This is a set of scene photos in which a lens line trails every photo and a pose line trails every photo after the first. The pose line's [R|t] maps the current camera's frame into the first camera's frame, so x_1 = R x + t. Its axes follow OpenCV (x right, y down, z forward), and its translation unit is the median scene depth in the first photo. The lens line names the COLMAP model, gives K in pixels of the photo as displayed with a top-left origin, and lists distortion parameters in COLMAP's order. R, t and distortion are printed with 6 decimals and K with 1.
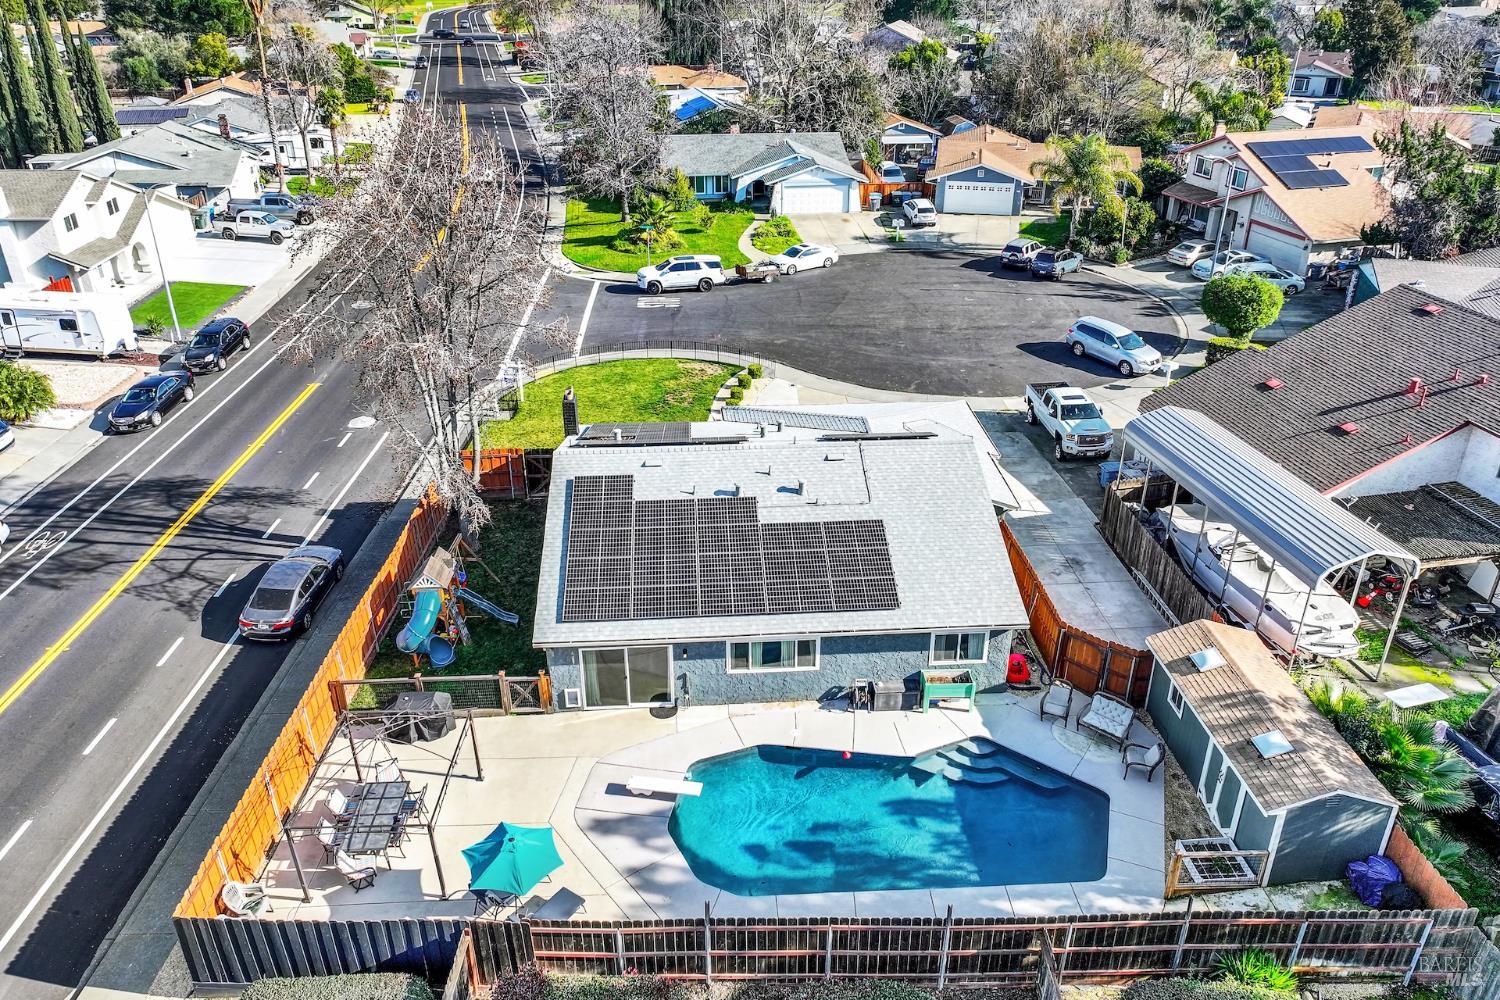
lens RADIAL K [[1027.7, 0, 763.0], [0, 1027.7, 495.0], [0, 0, 1]] dist [0.000297, 0.000711]
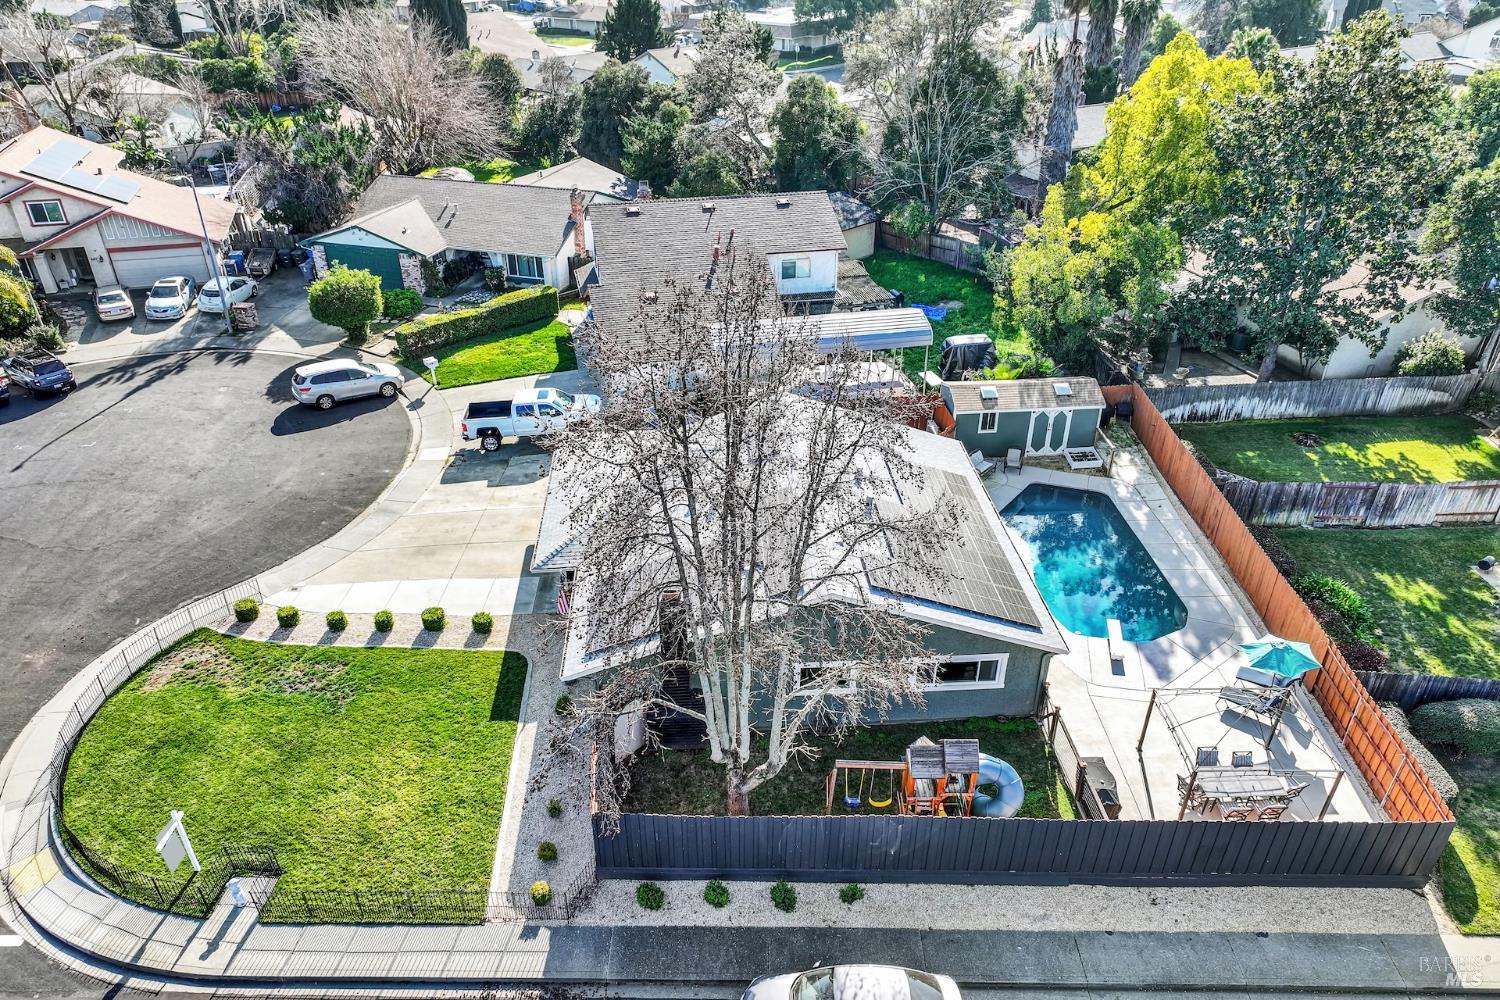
lens RADIAL K [[1038.3, 0, 756.2], [0, 1038.3, 584.1], [0, 0, 1]] dist [0.003116, 0.005245]
pose [[-0.008003, -0.556998, 0.830476, -0.546058], [0.474420, 0.728968, 0.493488, -0.298791], [-0.880262, 0.397944, 0.258417, 0.500789]]
